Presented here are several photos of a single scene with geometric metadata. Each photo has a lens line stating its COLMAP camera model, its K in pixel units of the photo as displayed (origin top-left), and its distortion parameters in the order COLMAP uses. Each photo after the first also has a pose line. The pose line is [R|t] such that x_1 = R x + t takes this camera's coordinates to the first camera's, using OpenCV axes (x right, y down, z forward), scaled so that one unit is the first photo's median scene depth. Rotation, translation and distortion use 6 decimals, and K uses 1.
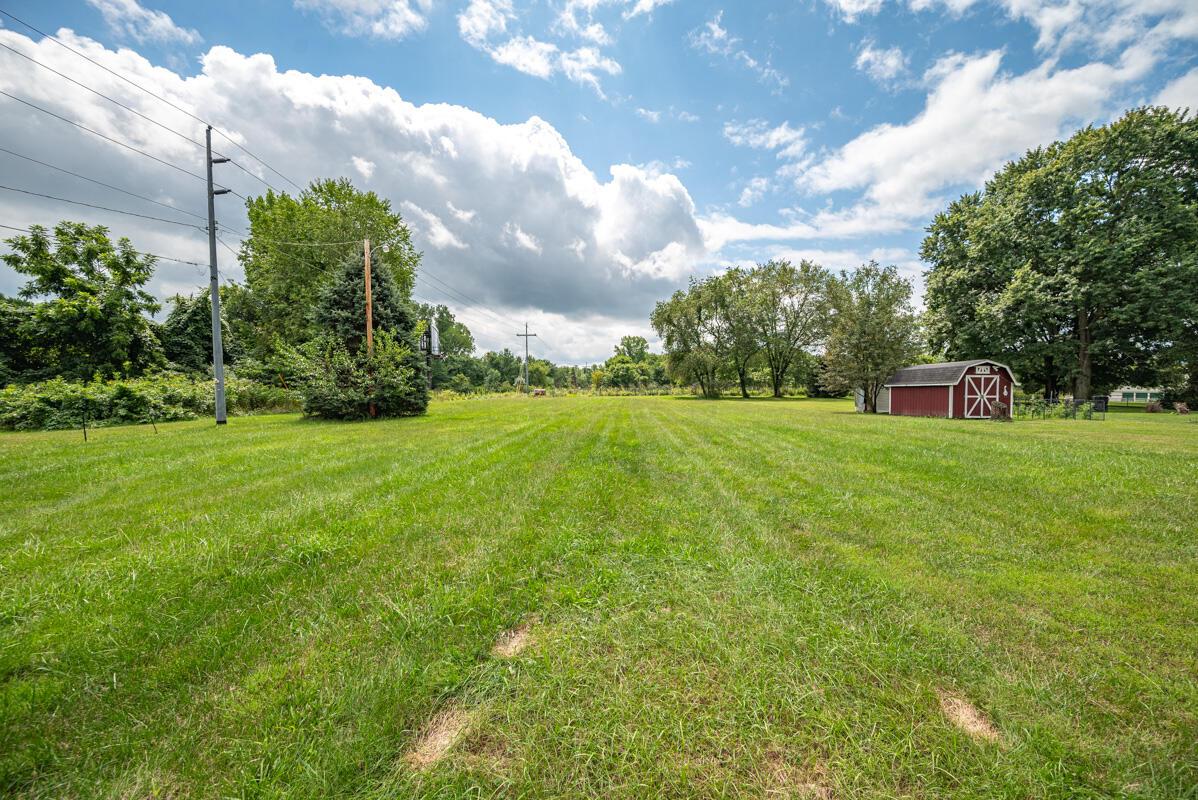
lens RADIAL K [[485.2, 0, 610.2], [0, 485.2, 398.9], [0, 0, 1]] dist [0.000113, -0.000200]
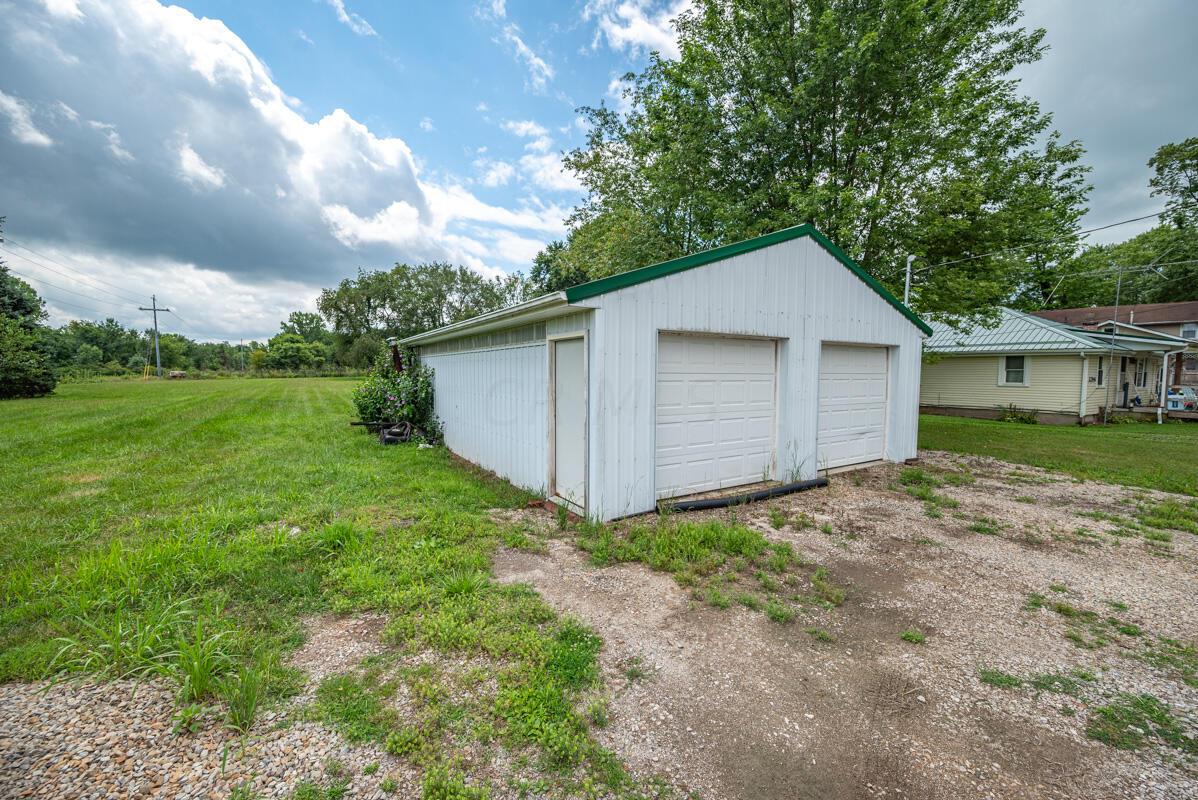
lens RADIAL K [[485.2, 0, 610.2], [0, 485.2, 398.9], [0, 0, 1]] dist [0.000113, -0.000200]
pose [[0.826451, -0.030601, 0.562177, 0.010218], [0.009954, 0.999160, 0.039755, 0.003746], [-0.562921, -0.027260, 0.826061, -0.195925]]
